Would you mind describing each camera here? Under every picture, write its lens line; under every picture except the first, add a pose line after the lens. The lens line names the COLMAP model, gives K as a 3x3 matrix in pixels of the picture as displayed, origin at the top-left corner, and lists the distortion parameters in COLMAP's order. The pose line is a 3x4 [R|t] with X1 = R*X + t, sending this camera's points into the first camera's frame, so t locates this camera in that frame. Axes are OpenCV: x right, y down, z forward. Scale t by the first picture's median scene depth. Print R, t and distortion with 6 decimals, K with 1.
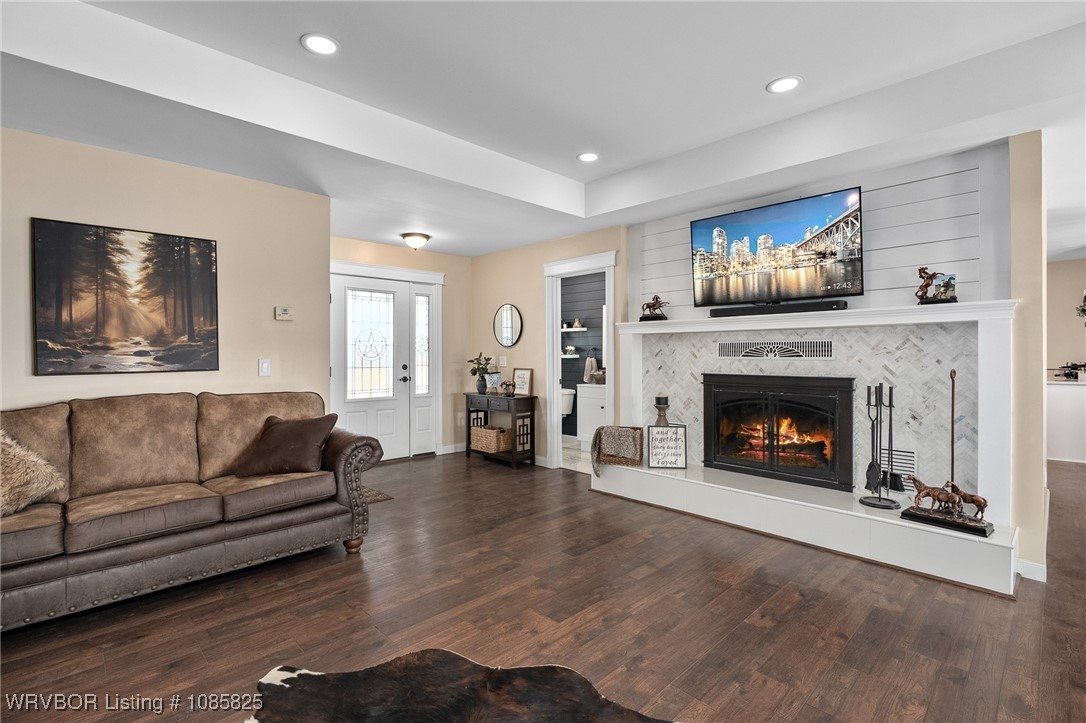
lens RADIAL K [[503.3, 0, 538.3], [0, 503.3, 353.6], [0, 0, 1]] dist [-0.003565, 0.000103]
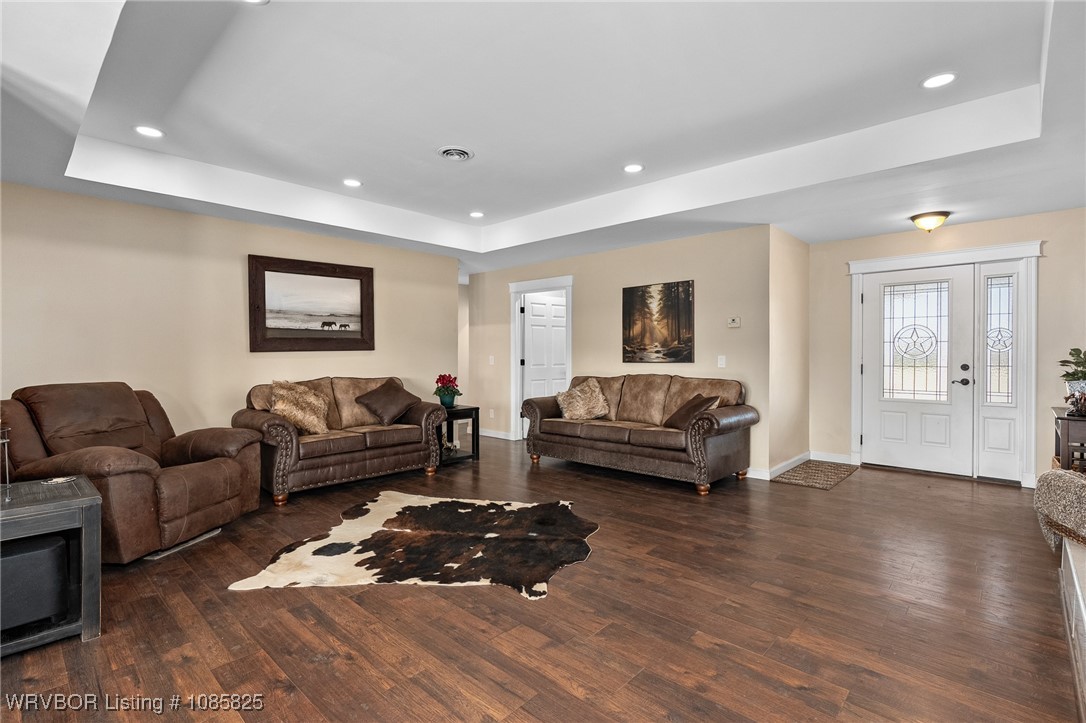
lens RADIAL K [[505.5, 0, 543.0], [0, 505.5, 361.5], [0, 0, 1]] dist [0.000569, 0.000424]
pose [[0.055162, 0.016289, -0.998345, 1.076251], [0.001797, 0.999864, 0.016414, 0.004002], [0.998476, -0.002699, 0.055125, 0.524681]]
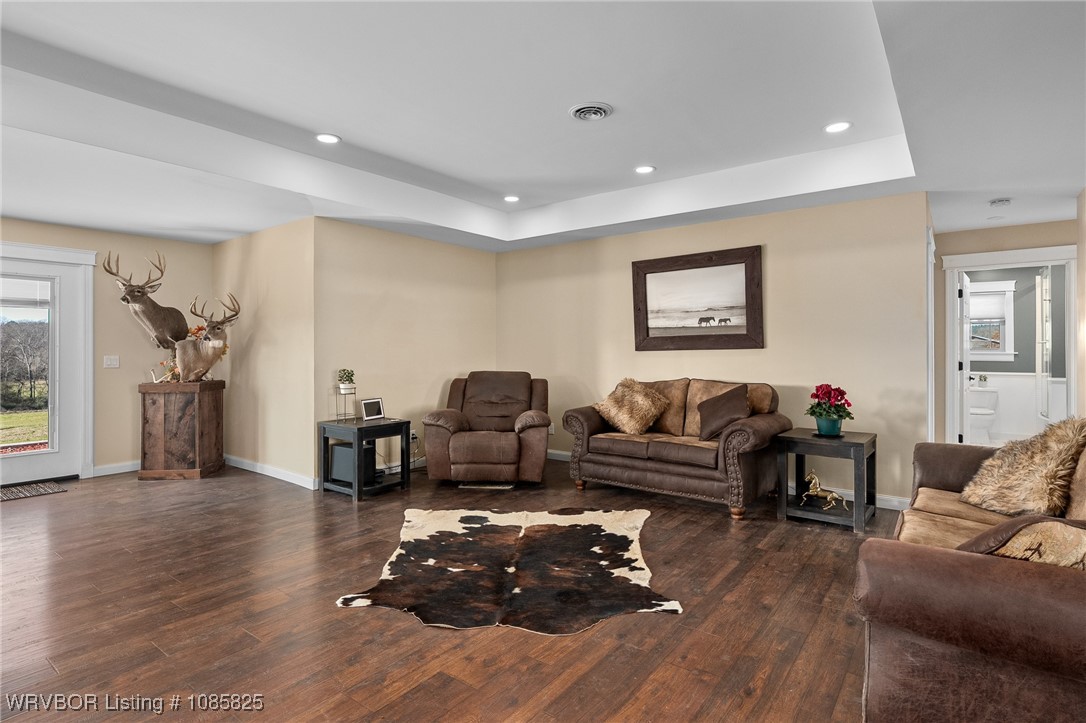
lens RADIAL K [[553.4, 0, 542.2], [0, 553.4, 351.5], [0, 0, 1]] dist [0.002856, 0.000675]
pose [[-0.986949, 0.002034, -0.161021, 0.016555], [0.001916, 0.999998, 0.000890, -0.002037], [0.161022, 0.000570, -0.986951, 1.552704]]
